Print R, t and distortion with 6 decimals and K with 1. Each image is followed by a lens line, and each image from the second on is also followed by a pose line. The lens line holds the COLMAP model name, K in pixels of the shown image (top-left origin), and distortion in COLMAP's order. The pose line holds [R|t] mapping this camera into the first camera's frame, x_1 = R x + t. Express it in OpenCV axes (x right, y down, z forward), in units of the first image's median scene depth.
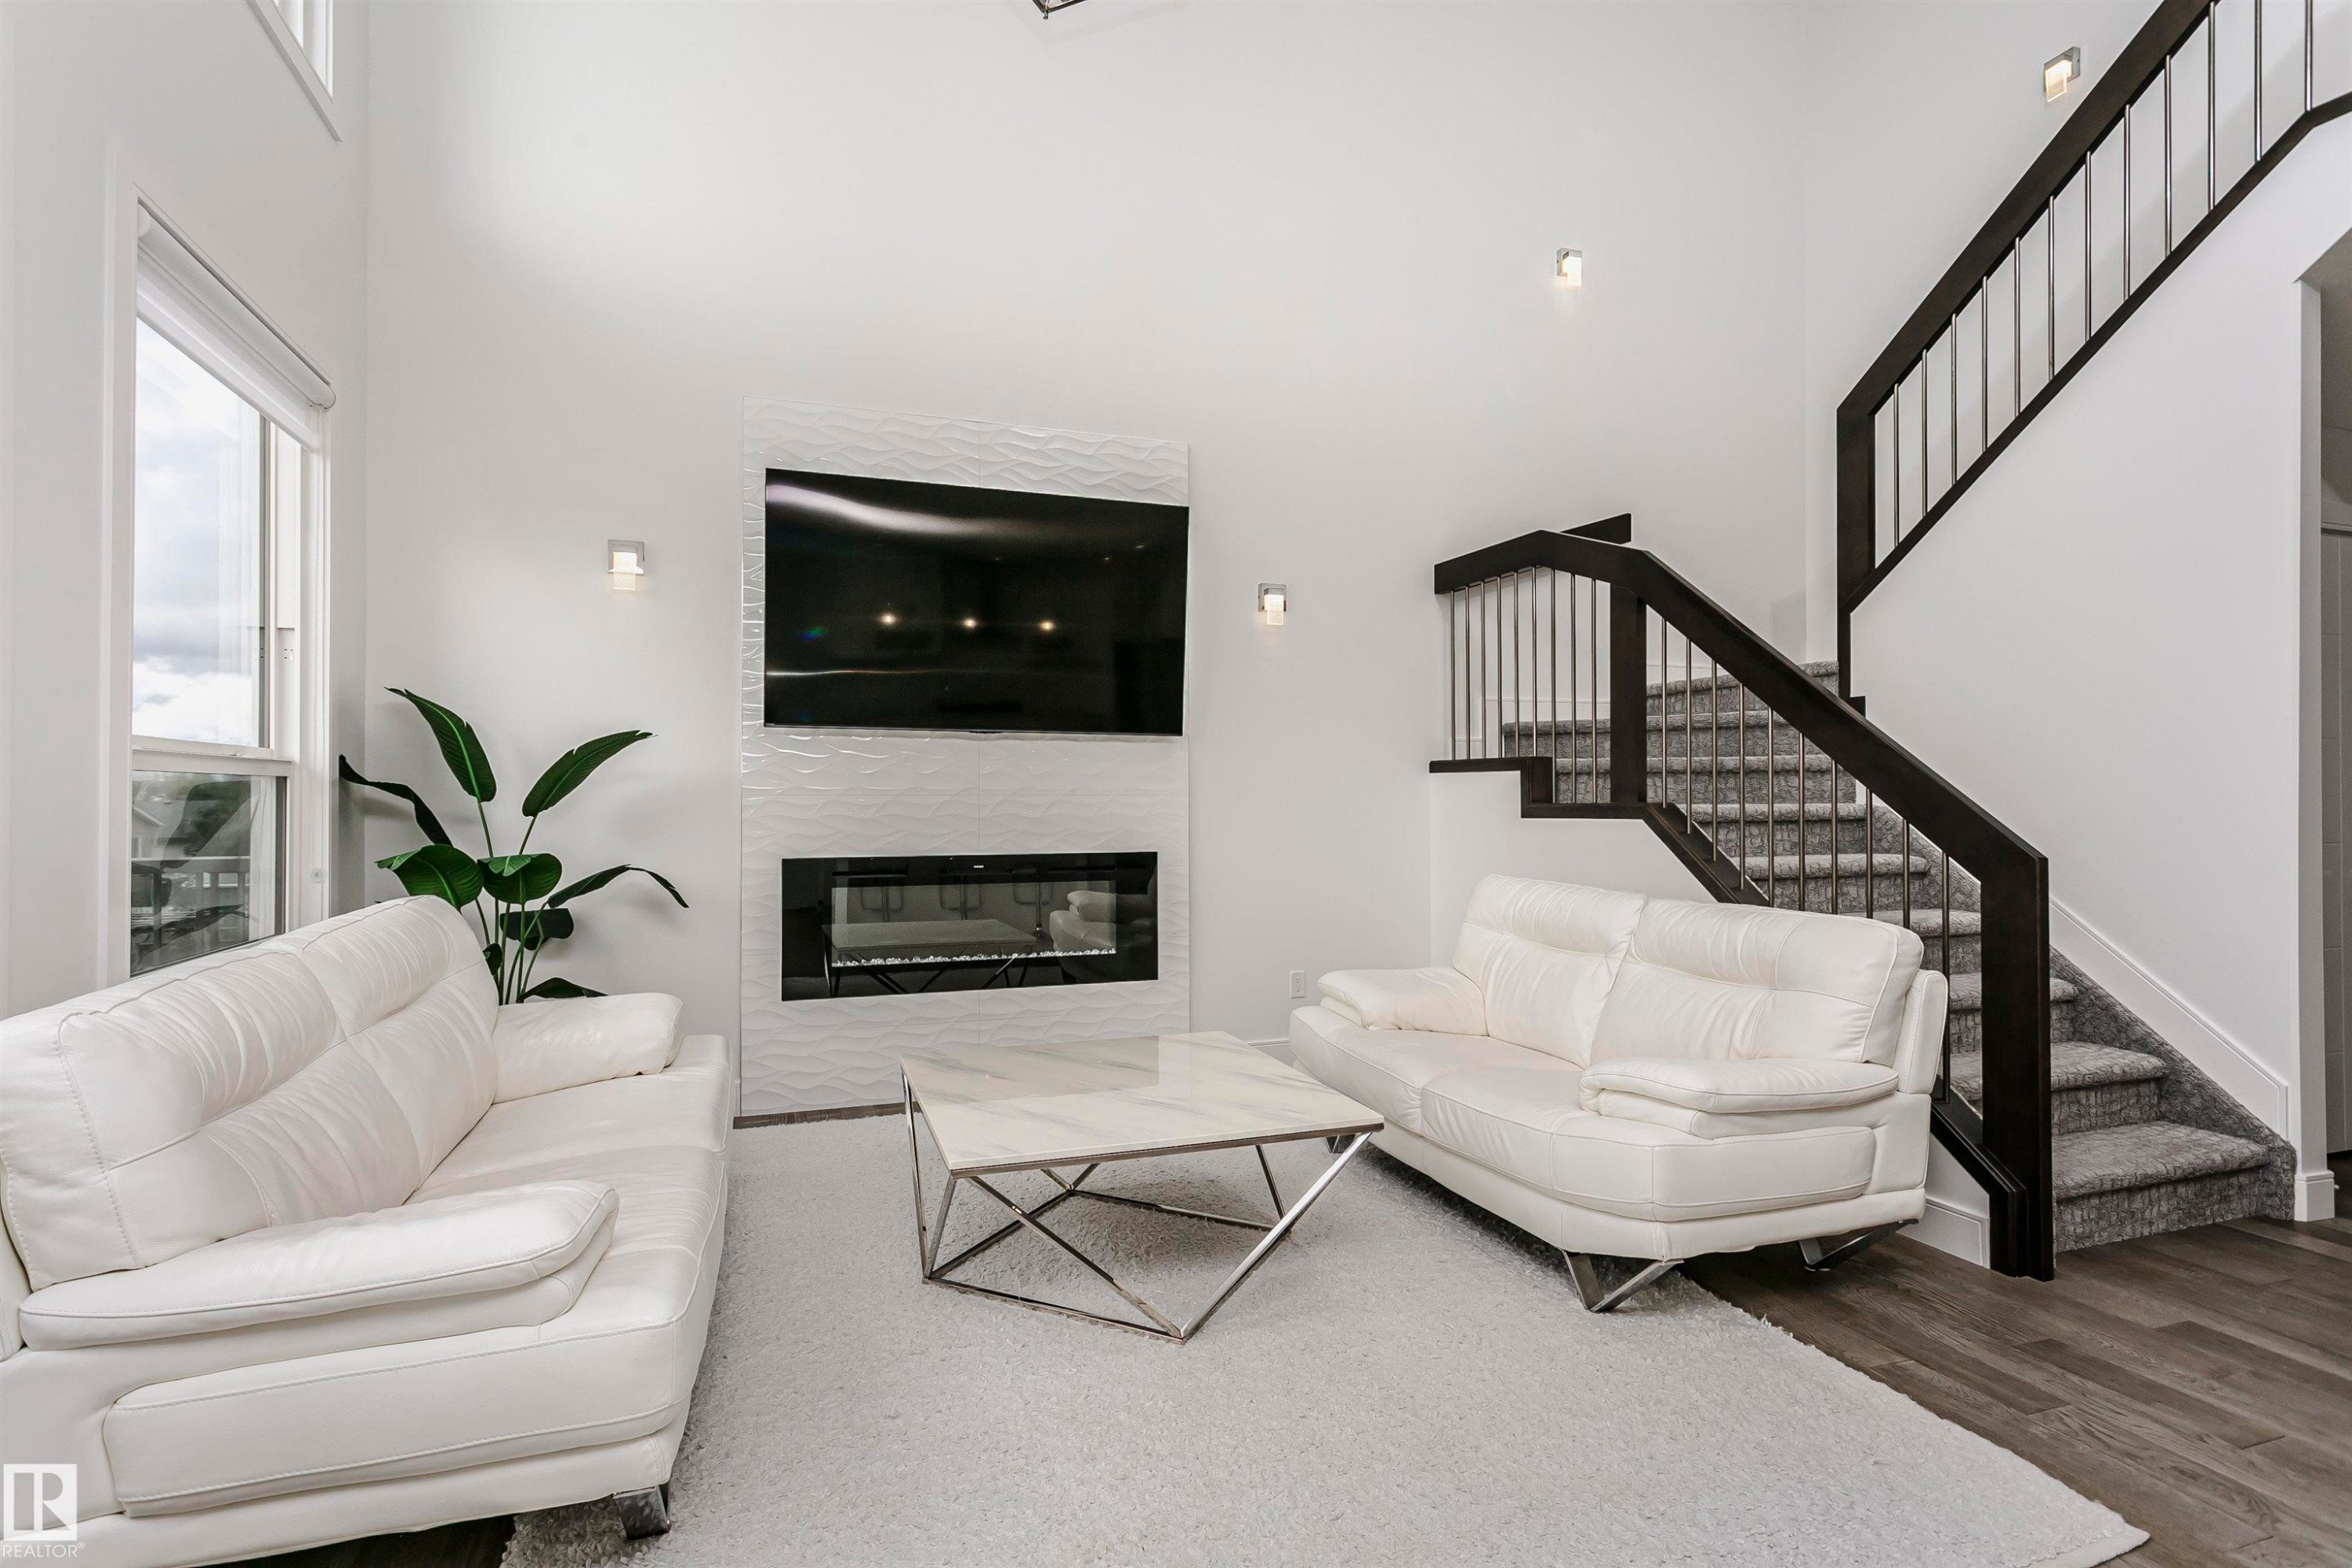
lens RADIAL K [[1139.0, 0, 1176.0], [0, 1139.0, 784.0], [0, 0, 1]] dist [0.001534, 0.000259]
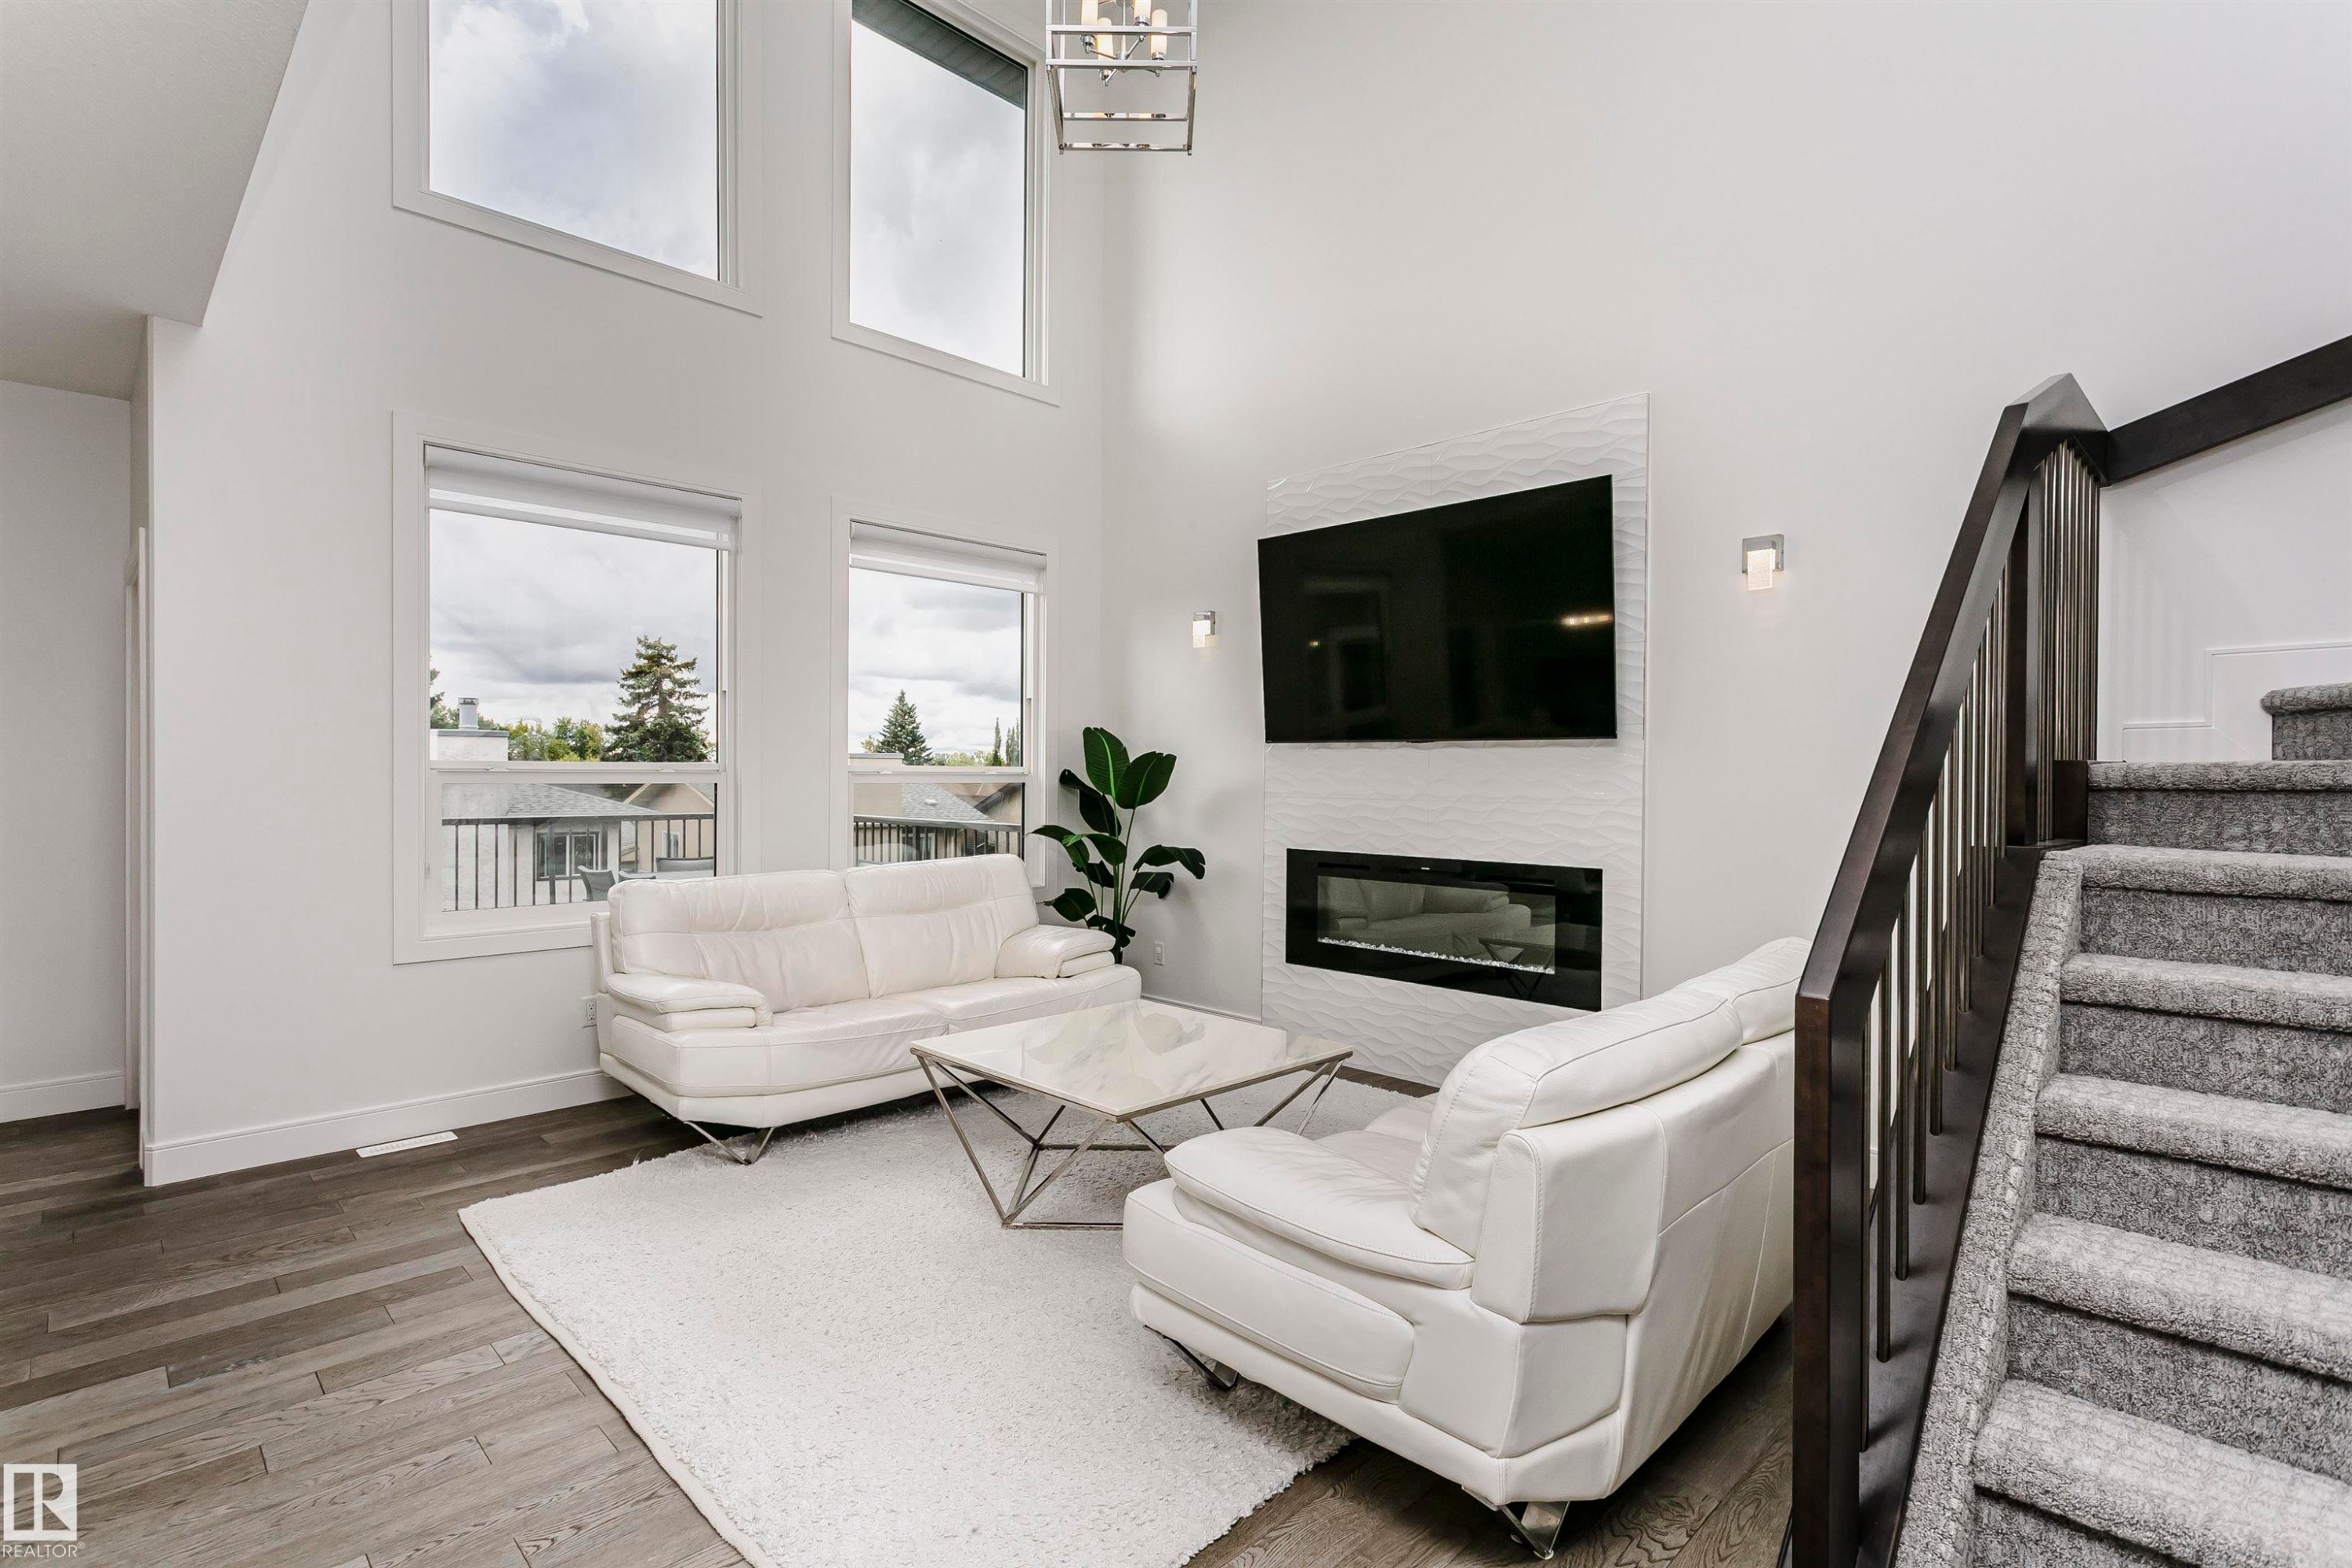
lens RADIAL K [[1139.0, 0, 1176.0], [0, 1139.0, 784.0], [0, 0, 1]] dist [0.001534, 0.000259]
pose [[0.415862, 0.008839, -0.909385, 0.713764], [-0.001222, 0.999957, 0.009161, -0.016018], [0.909427, -0.002699, 0.415855, 0.359816]]
